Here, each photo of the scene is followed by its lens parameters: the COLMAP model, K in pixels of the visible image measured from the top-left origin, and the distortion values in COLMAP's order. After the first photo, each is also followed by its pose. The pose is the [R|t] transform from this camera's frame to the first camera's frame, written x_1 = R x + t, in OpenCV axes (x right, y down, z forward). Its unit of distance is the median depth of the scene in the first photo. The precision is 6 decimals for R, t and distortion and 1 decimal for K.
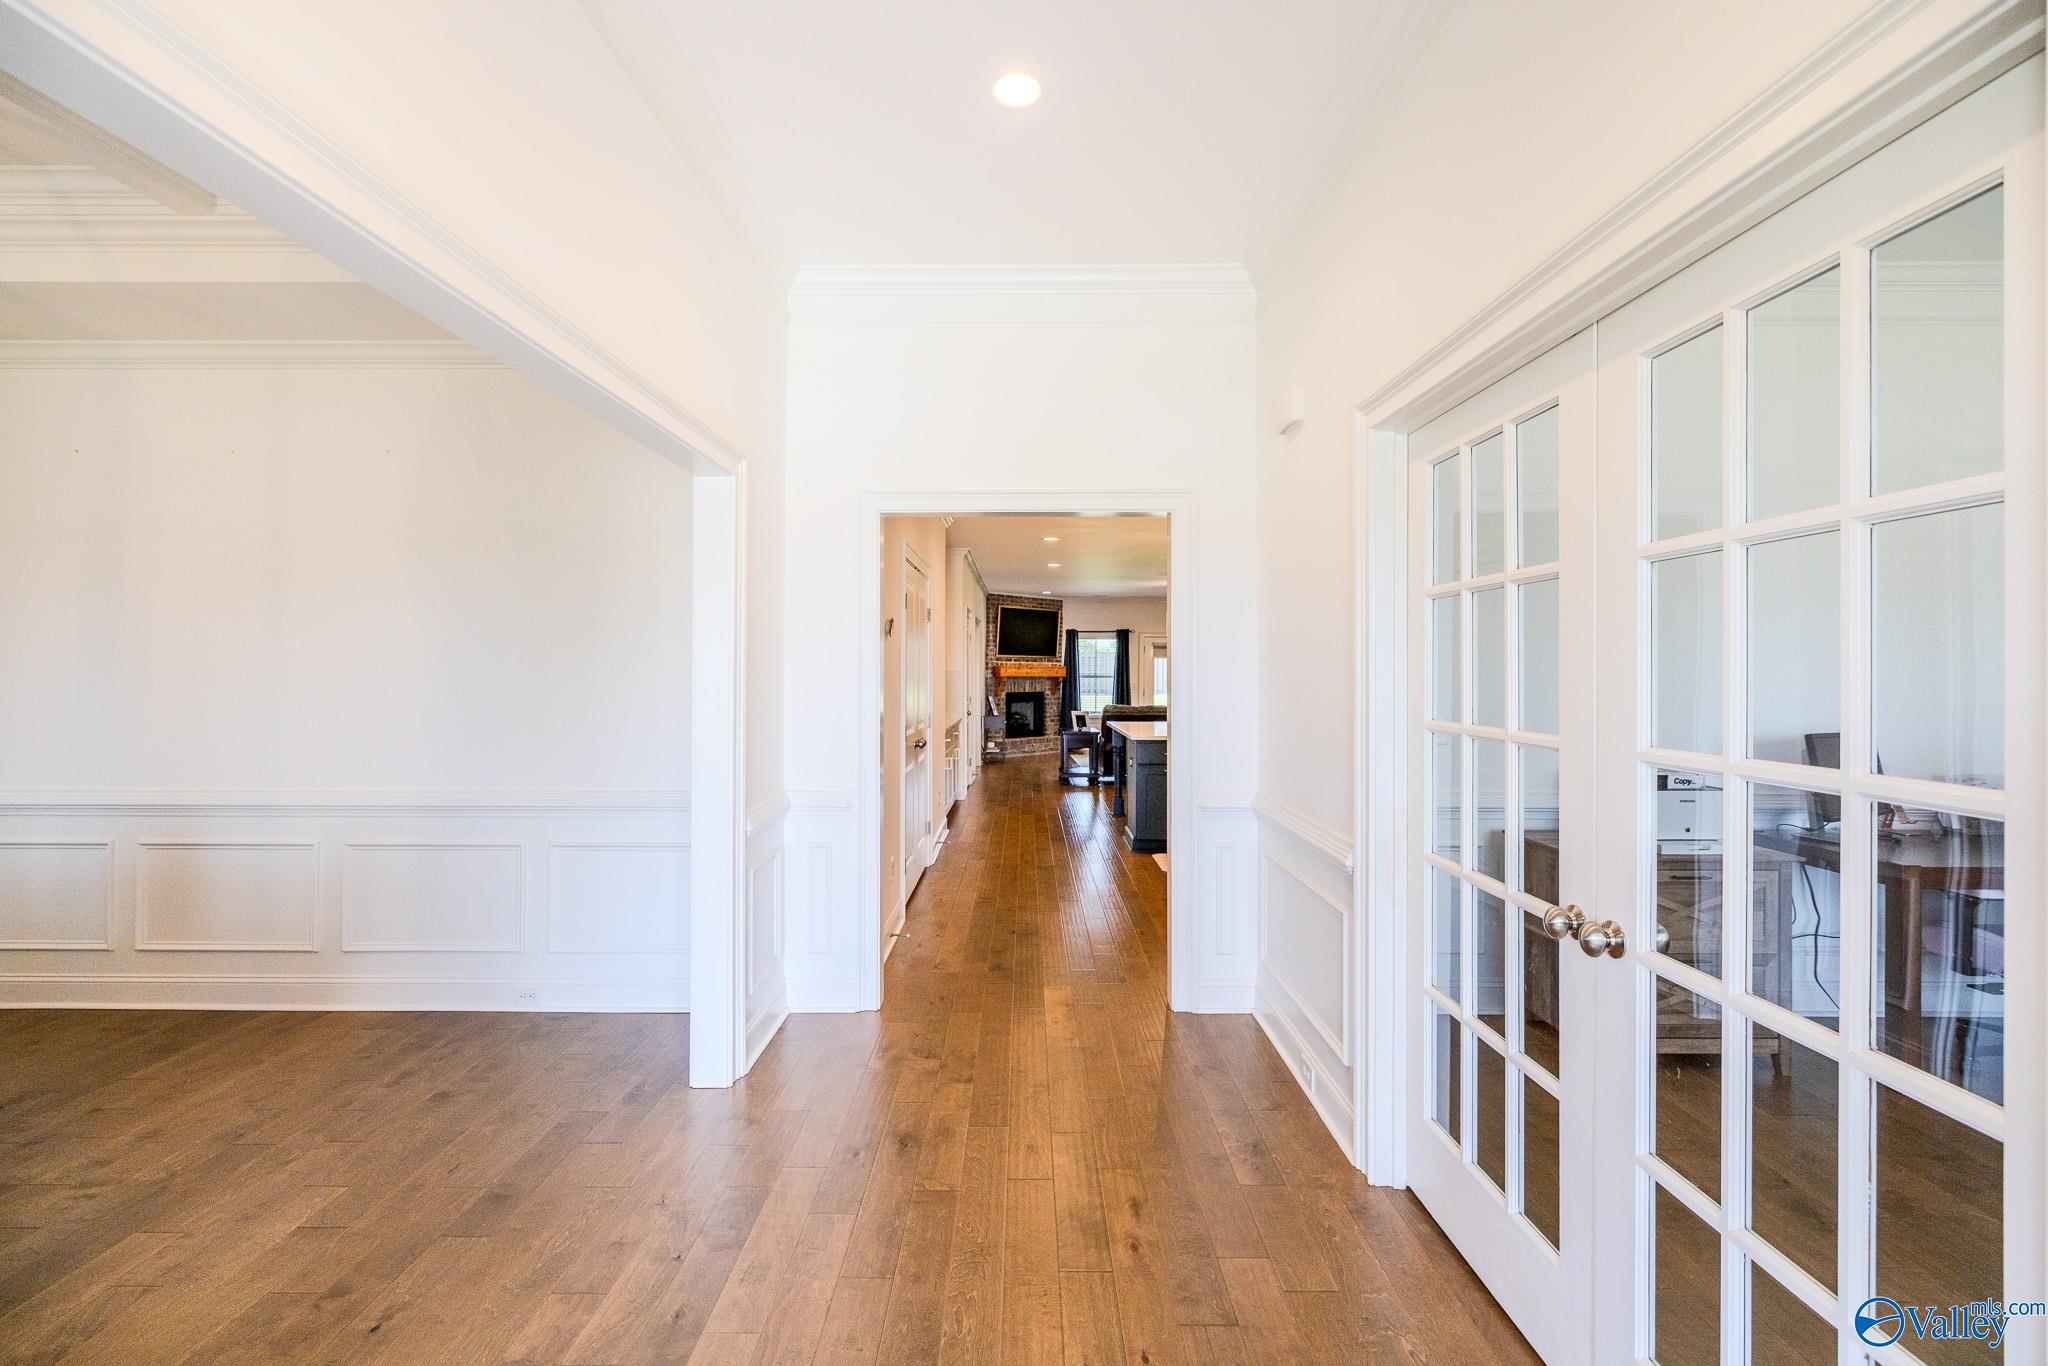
lens RADIAL K [[859.1, 0, 1021.7], [0, 859.1, 671.9], [0, 0, 1]] dist [0.000637, 0.000030]
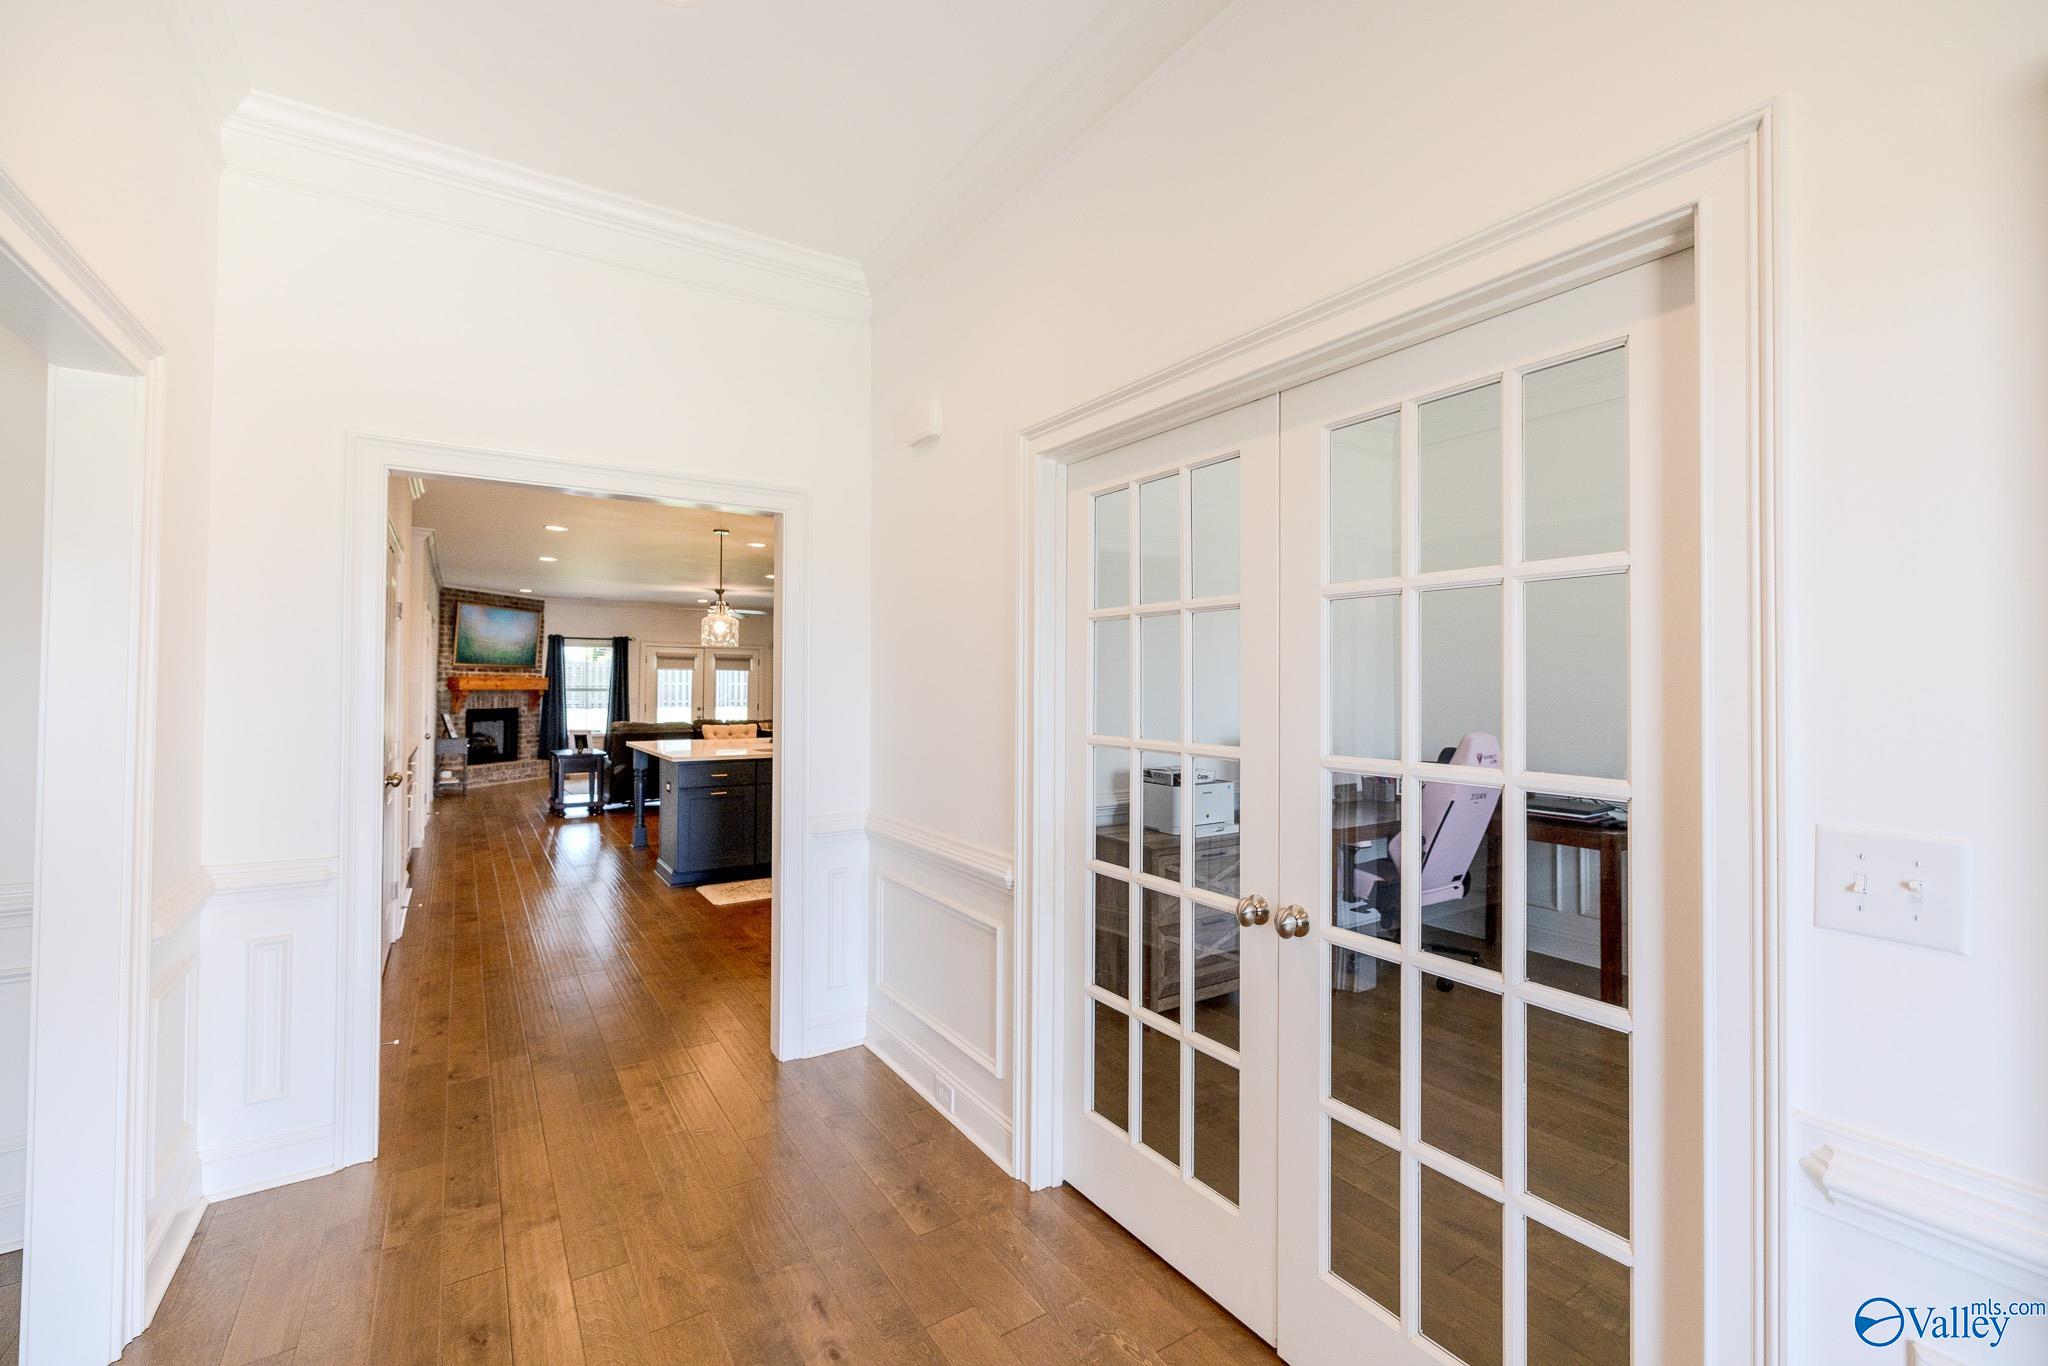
lens RADIAL K [[859.1, 0, 1021.7], [0, 859.1, 671.9], [0, 0, 1]] dist [0.000637, 0.000030]
pose [[0.832976, 0.010381, 0.553211, -0.118279], [-0.002654, 0.999887, -0.014767, -0.003661], [-0.553302, 0.010833, 0.832910, 0.099799]]
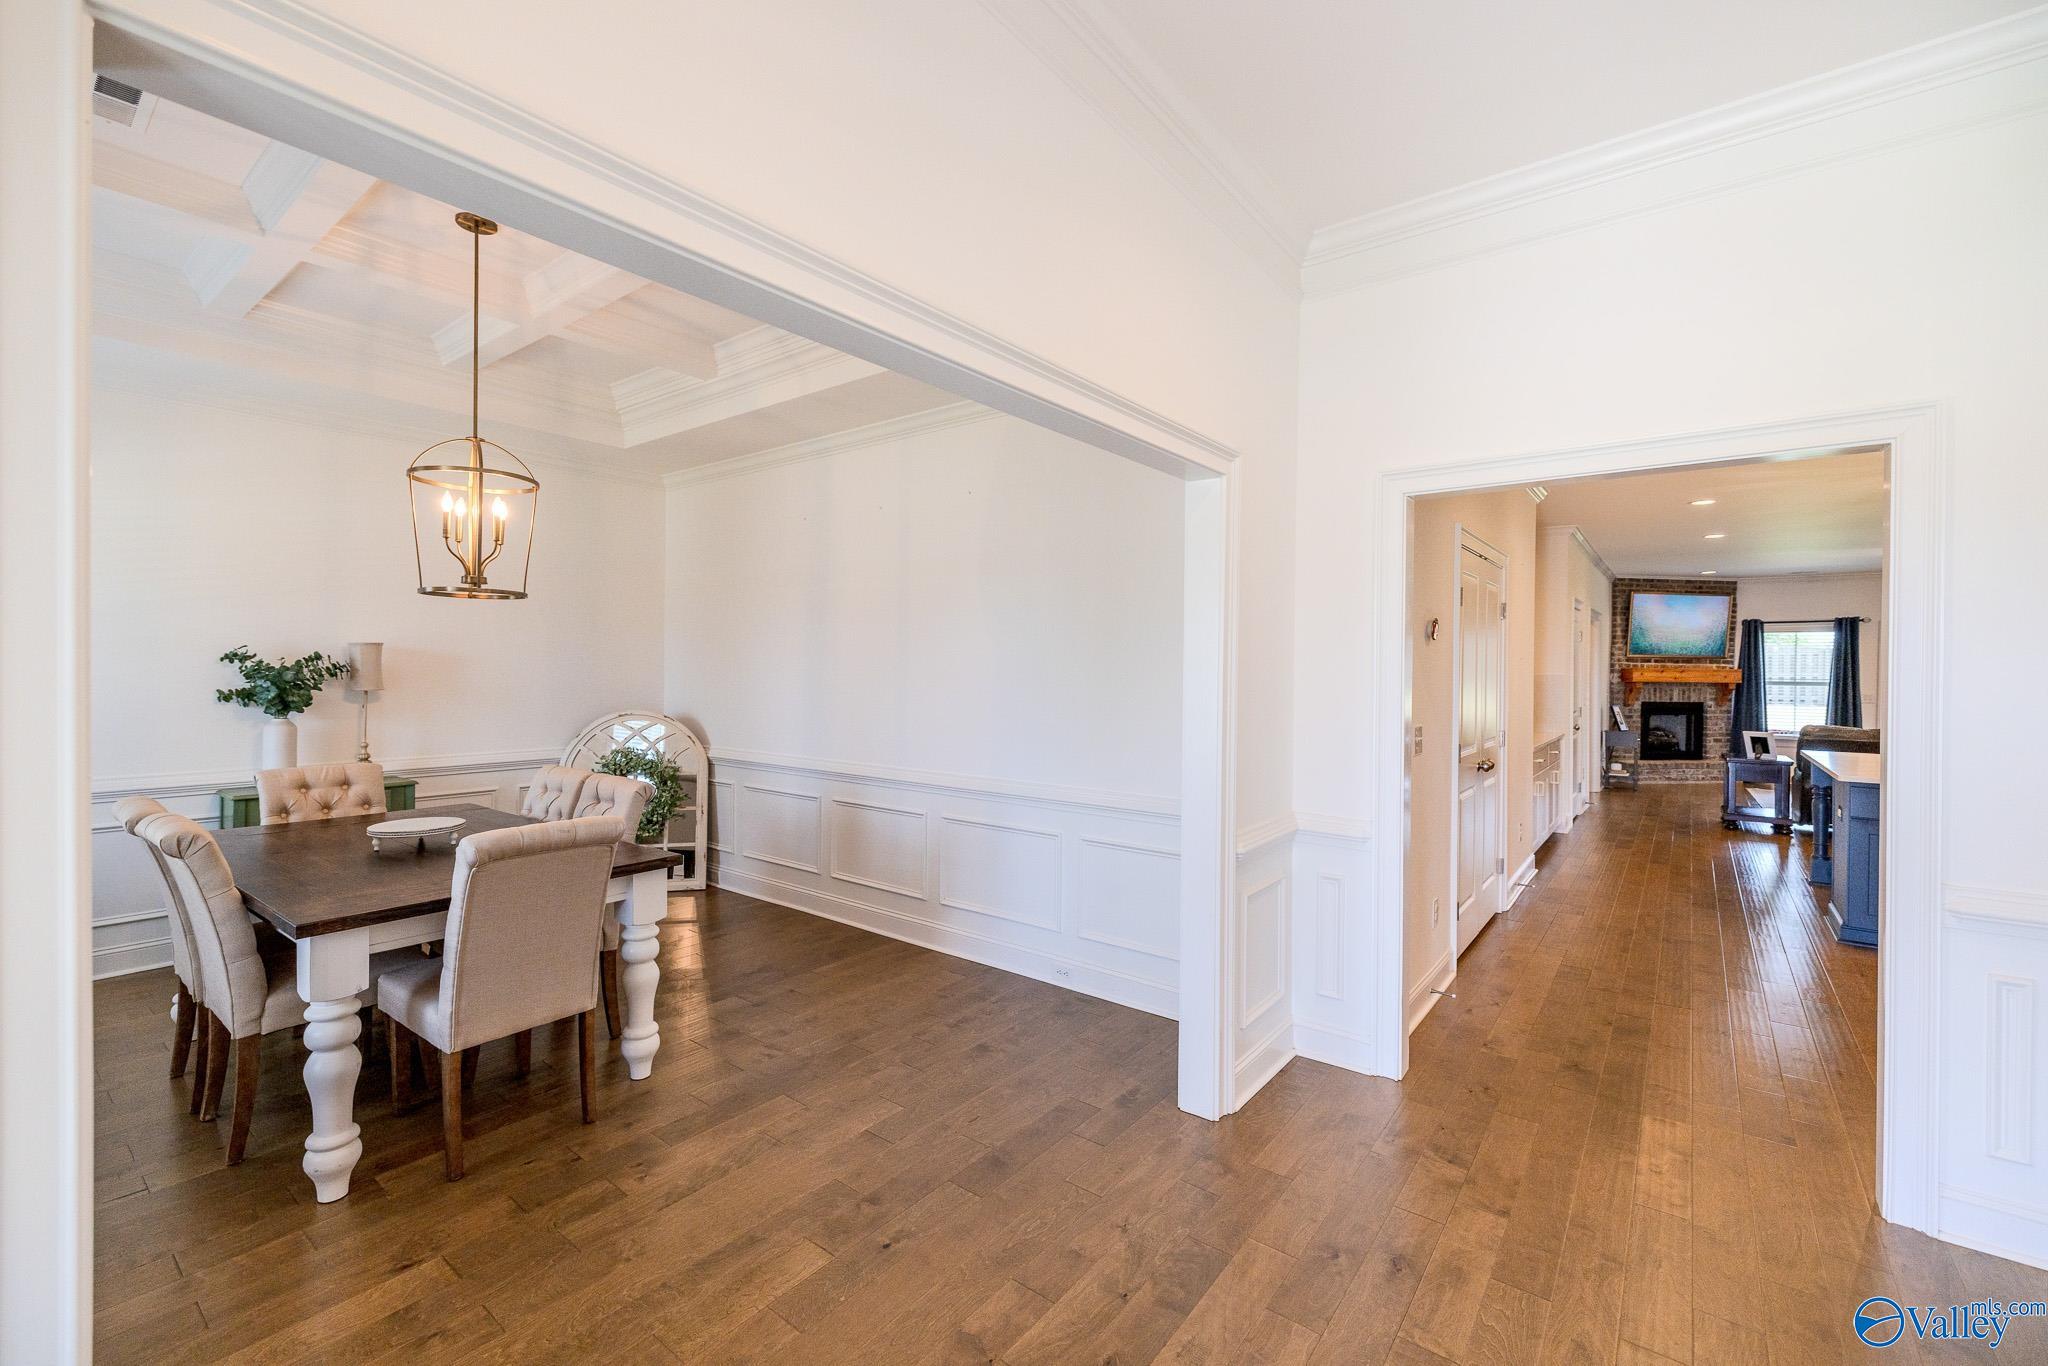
lens RADIAL K [[859.8, 0, 1024.9], [0, 859.8, 673.0], [0, 0, 1]] dist [0.001540, 0.000130]
pose [[0.792681, 0.008717, -0.609574, 0.055566], [-0.006529, 0.999962, 0.005810, -0.013372], [0.609602, -0.000626, 0.792708, 0.097601]]
